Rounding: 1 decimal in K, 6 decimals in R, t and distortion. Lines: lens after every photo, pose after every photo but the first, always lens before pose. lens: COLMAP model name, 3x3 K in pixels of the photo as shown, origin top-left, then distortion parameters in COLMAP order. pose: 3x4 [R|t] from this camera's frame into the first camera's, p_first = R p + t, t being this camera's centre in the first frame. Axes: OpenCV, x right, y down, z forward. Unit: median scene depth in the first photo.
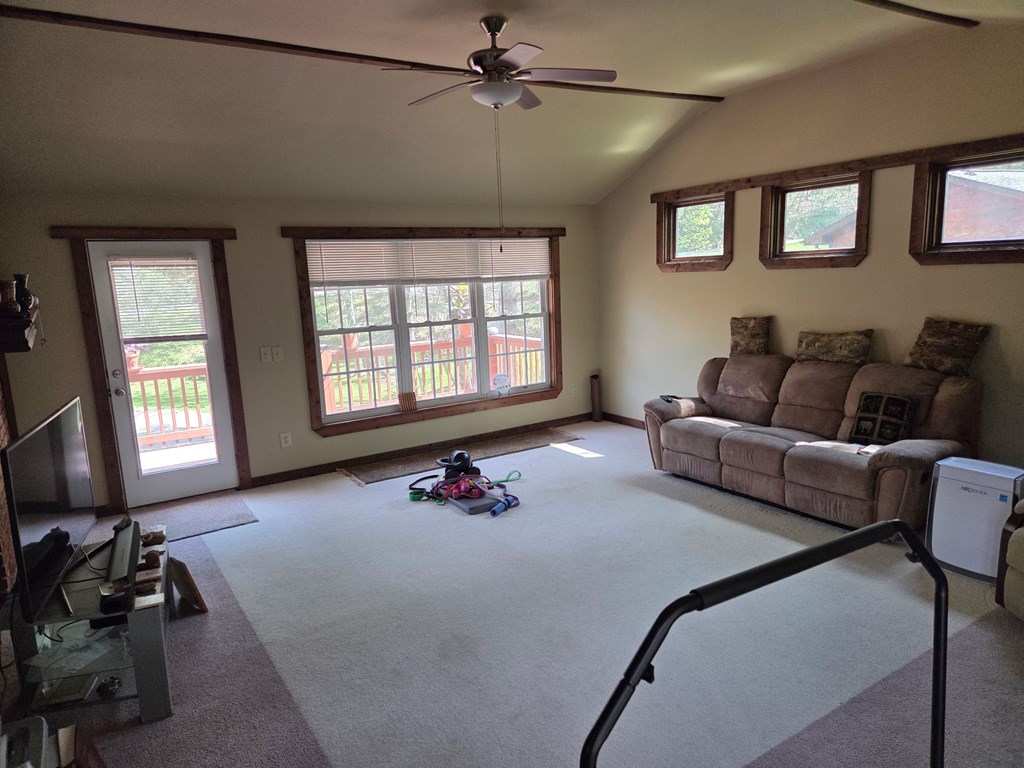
lens RADIAL K [[681.9, 0, 517.4], [0, 681.9, 387.5], [0, 0, 1]] dist [0.054544, -0.042086]
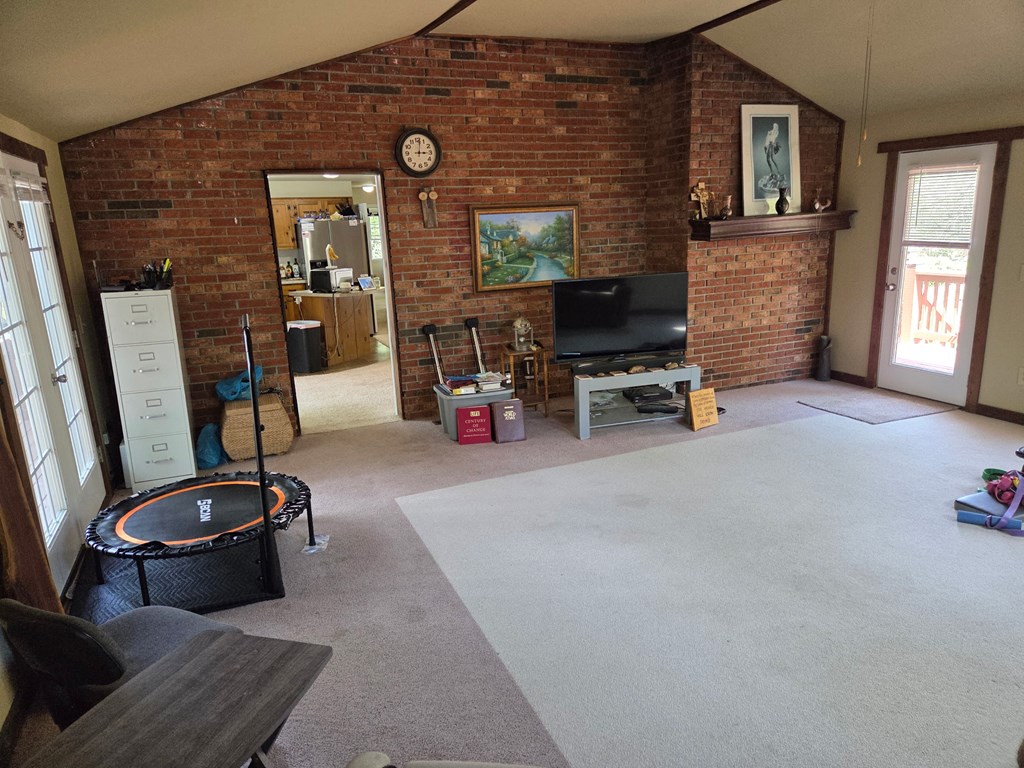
lens RADIAL K [[681.9, 0, 507.7], [0, 681.9, 381.3], [0, 0, 1]] dist [0.054544, -0.042086]
pose [[-0.169909, 0.280058, -0.944827, 0.653222], [-0.115042, 0.946576, 0.301264, -0.115363], [0.978722, 0.159882, -0.128613, 0.531229]]
